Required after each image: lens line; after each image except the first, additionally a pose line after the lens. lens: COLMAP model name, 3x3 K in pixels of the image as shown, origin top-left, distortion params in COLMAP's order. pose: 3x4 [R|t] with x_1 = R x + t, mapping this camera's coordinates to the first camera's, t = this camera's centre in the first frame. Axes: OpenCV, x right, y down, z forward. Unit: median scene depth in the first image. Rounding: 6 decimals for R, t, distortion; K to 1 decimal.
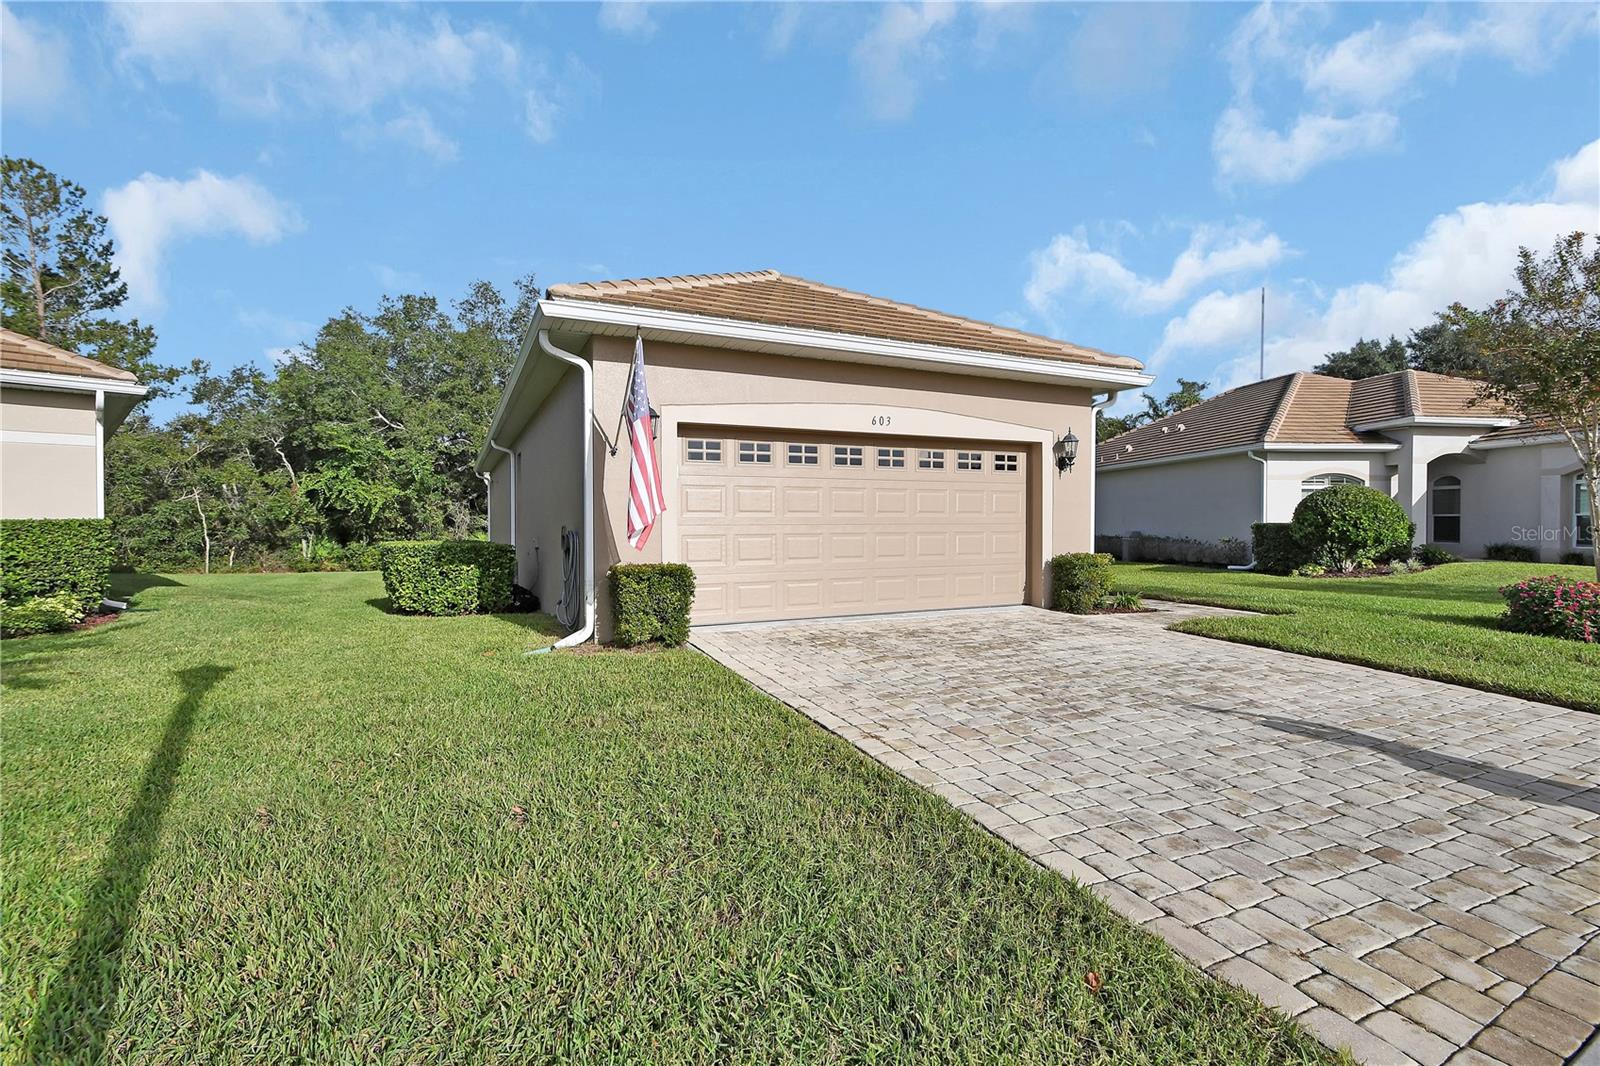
lens RADIAL K [[772.7, 0, 786.0], [0, 772.7, 537.4], [0, 0, 1]] dist [0.008680, -0.005640]
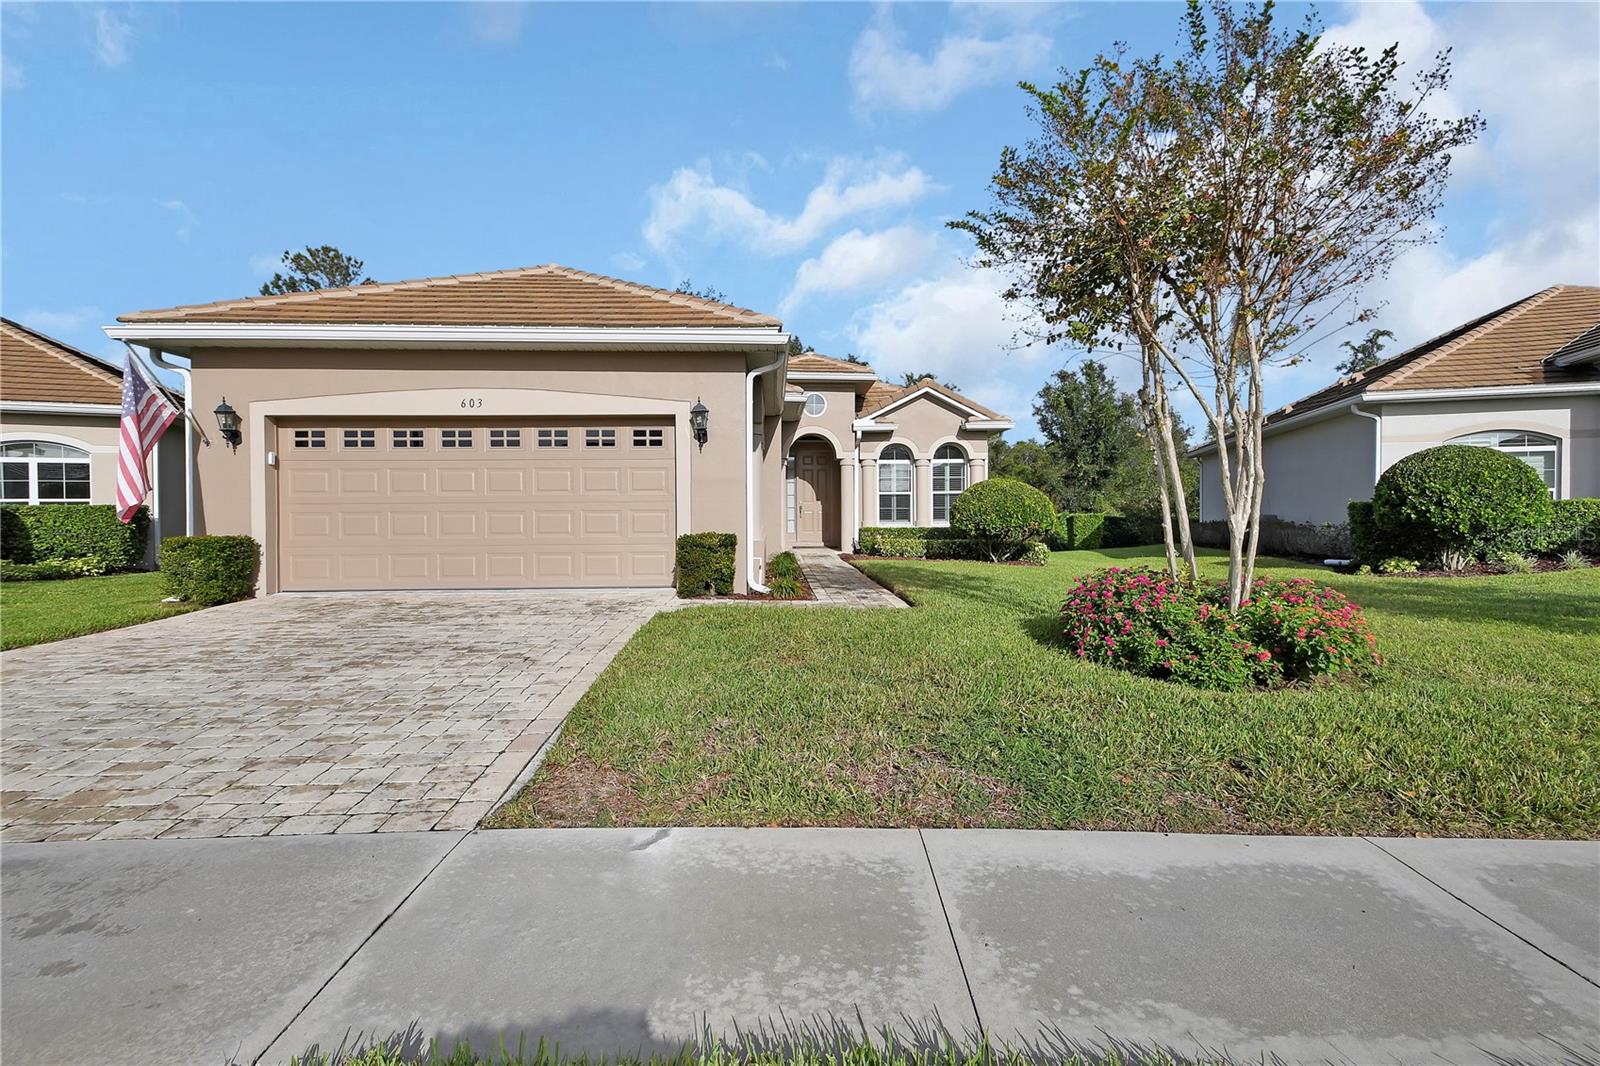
lens RADIAL K [[772.7, 0, 785.2], [0, 772.7, 539.2], [0, 0, 1]] dist [0.008680, -0.005640]
pose [[0.912318, 0.009805, -0.409366, 0.836888], [-0.003066, 0.999849, 0.017116, 0.012386], [0.409472, -0.014360, 0.912210, 0.192478]]
